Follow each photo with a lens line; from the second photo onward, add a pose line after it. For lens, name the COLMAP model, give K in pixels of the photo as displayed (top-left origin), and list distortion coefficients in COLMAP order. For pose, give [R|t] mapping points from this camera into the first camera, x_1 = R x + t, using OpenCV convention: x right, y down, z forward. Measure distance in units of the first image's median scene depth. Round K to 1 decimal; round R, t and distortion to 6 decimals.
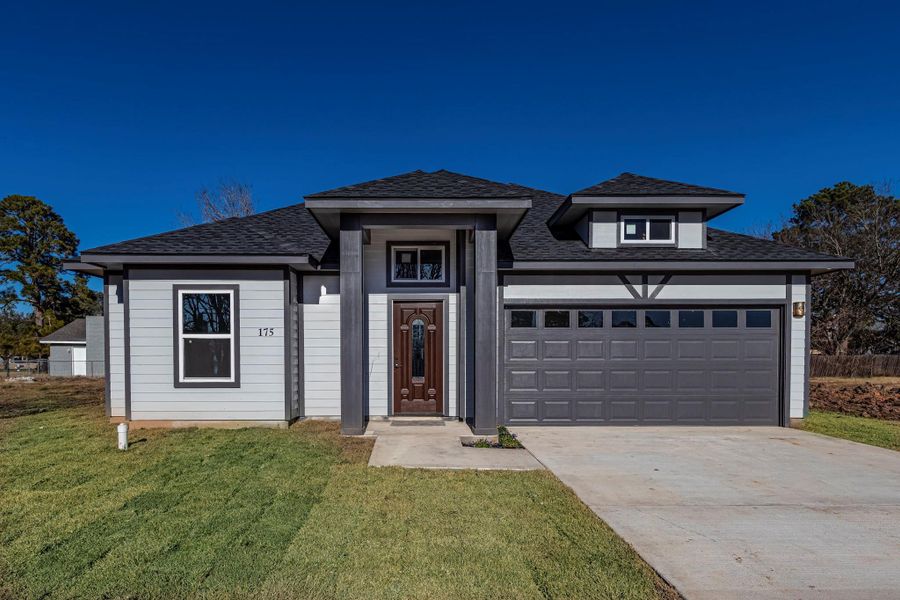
lens RADIAL K [[545.0, 0, 430.6], [0, 545.0, 377.7], [0, 0, 1]] dist [0.008024, -0.002597]
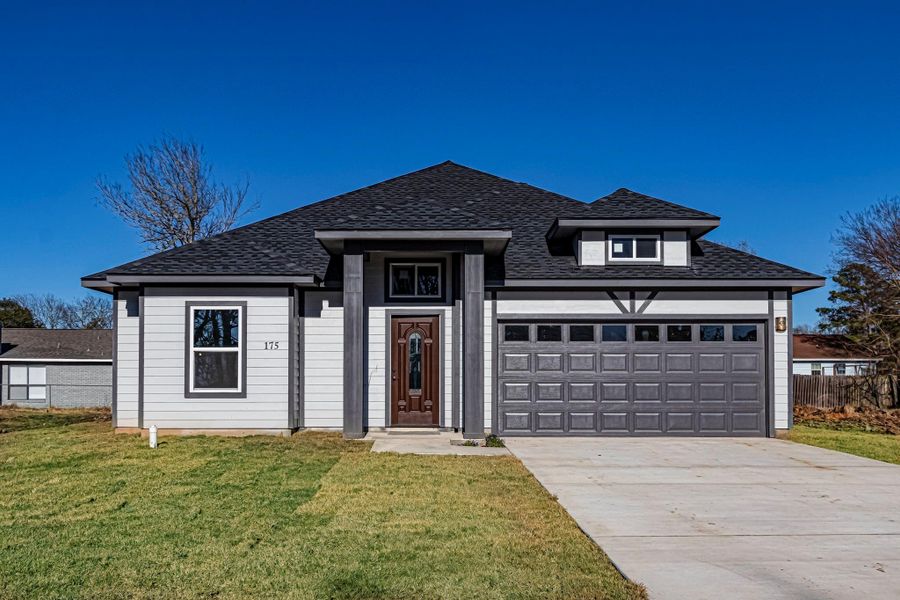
lens RADIAL K [[911.0, 0, 451.9], [0, 911.0, 380.9], [0, 0, 1]] dist [0.005255, 0.000000]
pose [[0.999996, 0.000688, -0.002770, 0.052981], [-0.000812, 0.998990, -0.044917, 0.061718], [0.002736, 0.044919, 0.998987, -0.734603]]
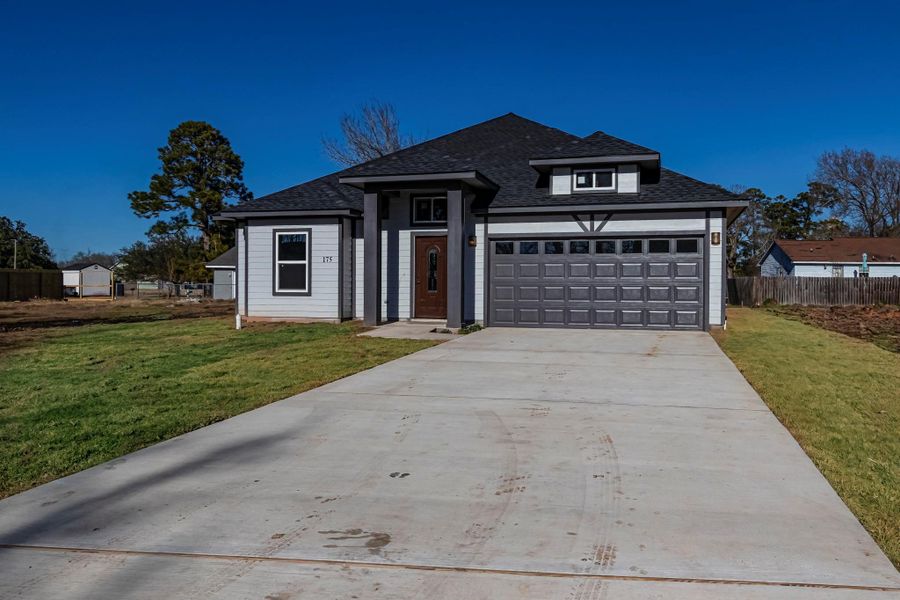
lens RADIAL K [[743.8, 0, 462.8], [0, 743.8, 302.2], [0, 0, 1]] dist [0.002520, -0.013598]
pose [[0.957739, 0.009906, -0.287467, 0.613581], [-0.014637, 0.999790, -0.014316, 0.055472], [0.287265, 0.017918, 0.957684, -0.809958]]
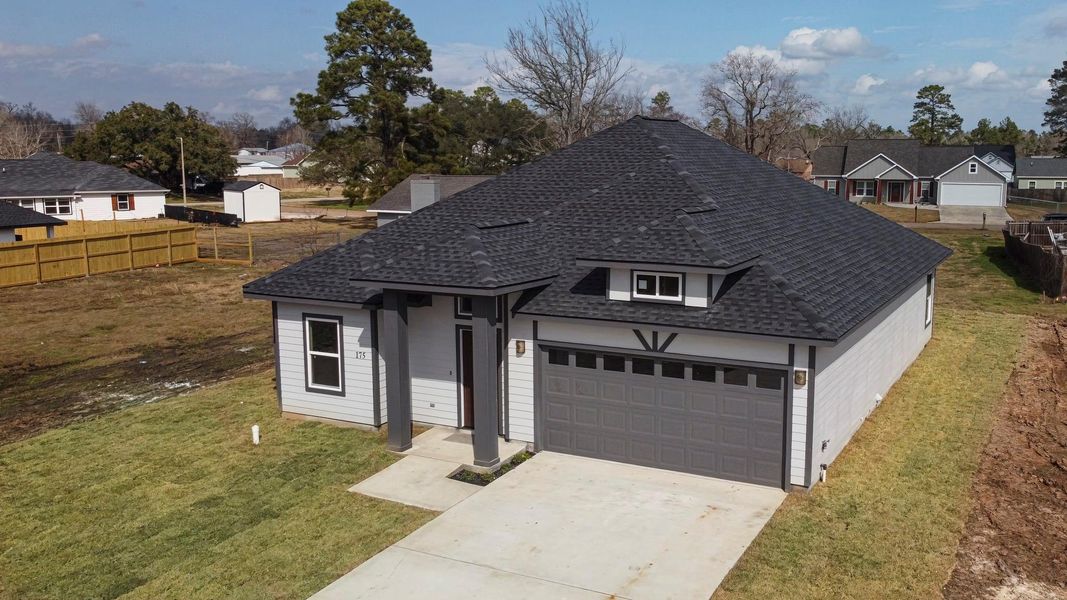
lens RADIAL K [[992.7, 0, 604.7], [0, 992.7, 291.2], [0, 0, 1]] dist [0.025121, 0.000000]
pose [[0.887718, 0.066971, -0.455491, 1.164111], [-0.013500, 0.992724, 0.119650, -0.484219], [0.460190, -0.100066, 0.882163, -0.702232]]
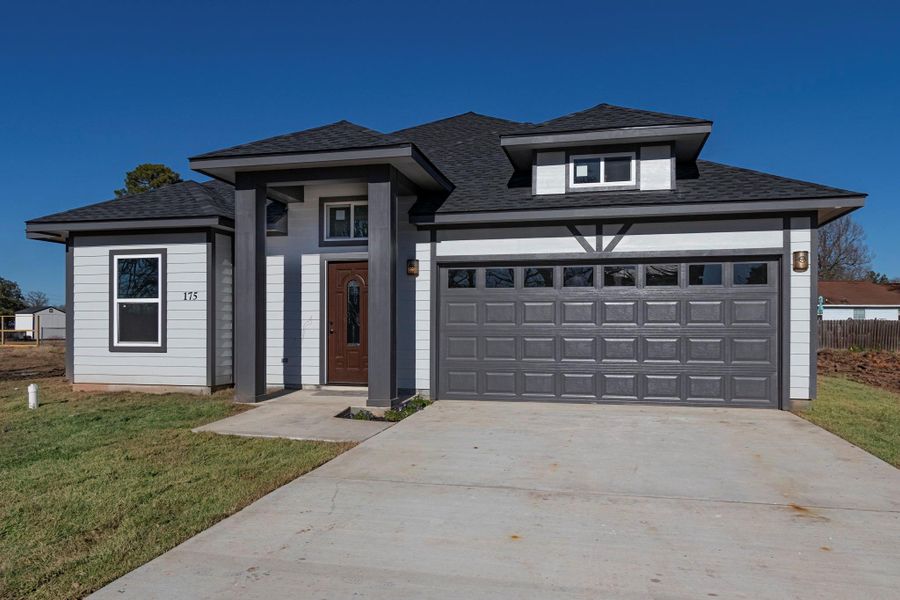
lens RADIAL K [[639.4, 0, 465.7], [0, 639.4, 335.0], [0, 0, 1]] dist [0.013800, -0.013596]
pose [[0.973046, 0.004617, -0.230565, 0.421770], [-0.010556, 0.999643, -0.024533, 0.008933], [0.230370, 0.026306, 0.972748, -0.001701]]
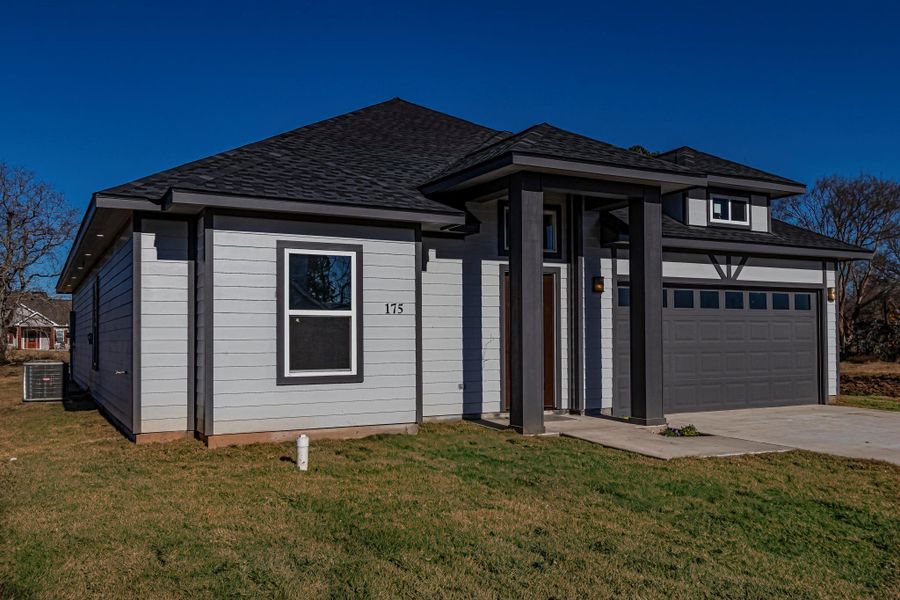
lens RADIAL K [[782.4, 0, 456.8], [0, 782.4, 337.8], [0, 0, 1]] dist [0.016333, -0.014951]
pose [[0.881681, -0.003615, 0.471833, -0.705576], [0.022314, 0.999171, -0.034042, -0.003042], [-0.471319, 0.040543, 0.881031, -0.006092]]
